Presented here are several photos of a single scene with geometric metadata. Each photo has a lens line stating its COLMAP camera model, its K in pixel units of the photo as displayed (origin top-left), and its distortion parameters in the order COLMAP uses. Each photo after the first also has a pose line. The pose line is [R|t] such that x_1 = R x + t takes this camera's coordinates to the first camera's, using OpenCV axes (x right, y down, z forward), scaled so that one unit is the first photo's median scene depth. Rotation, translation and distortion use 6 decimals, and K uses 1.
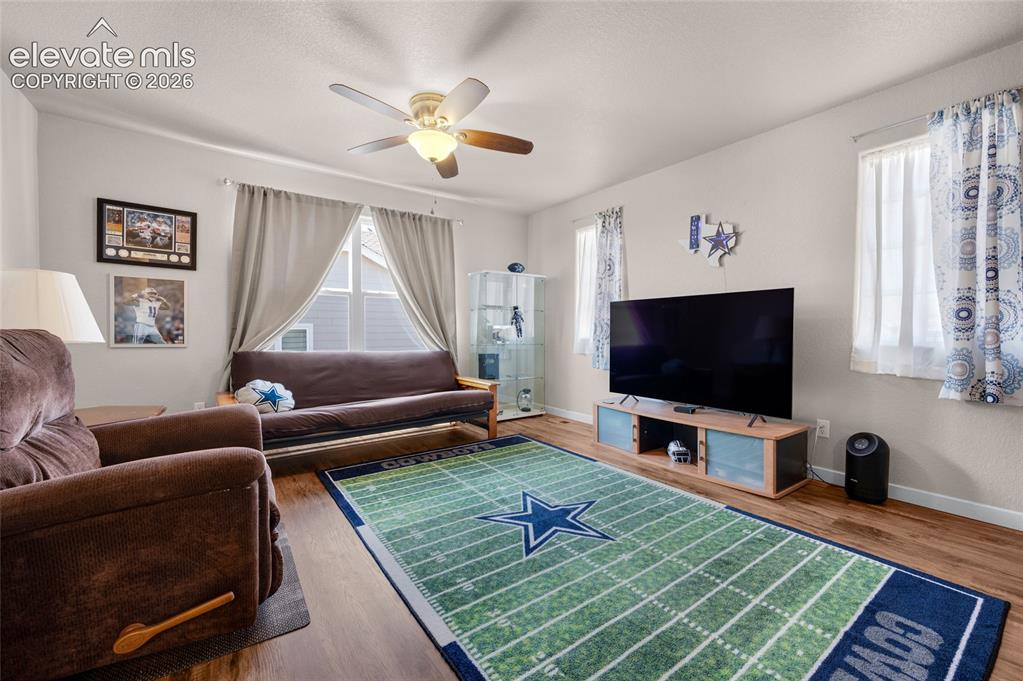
lens RADIAL K [[415.8, 0, 510.3], [0, 415.8, 336.9], [0, 0, 1]] dist [-0.000746, 0.000063]
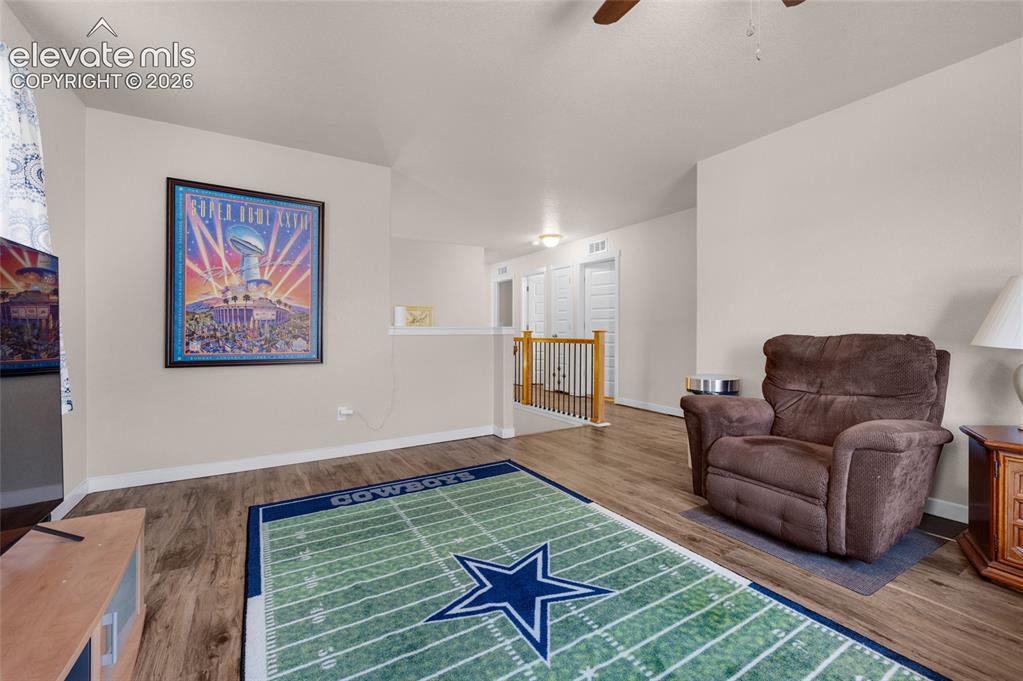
lens RADIAL K [[415.8, 0, 512.1], [0, 415.8, 334.3], [0, 0, 1]] dist [-0.000746, 0.000063]
pose [[-0.996996, 0.001325, 0.077443, 0.040286], [0.003050, 0.999750, 0.022160, -0.050728], [-0.077394, 0.022329, -0.996751, 1.929194]]
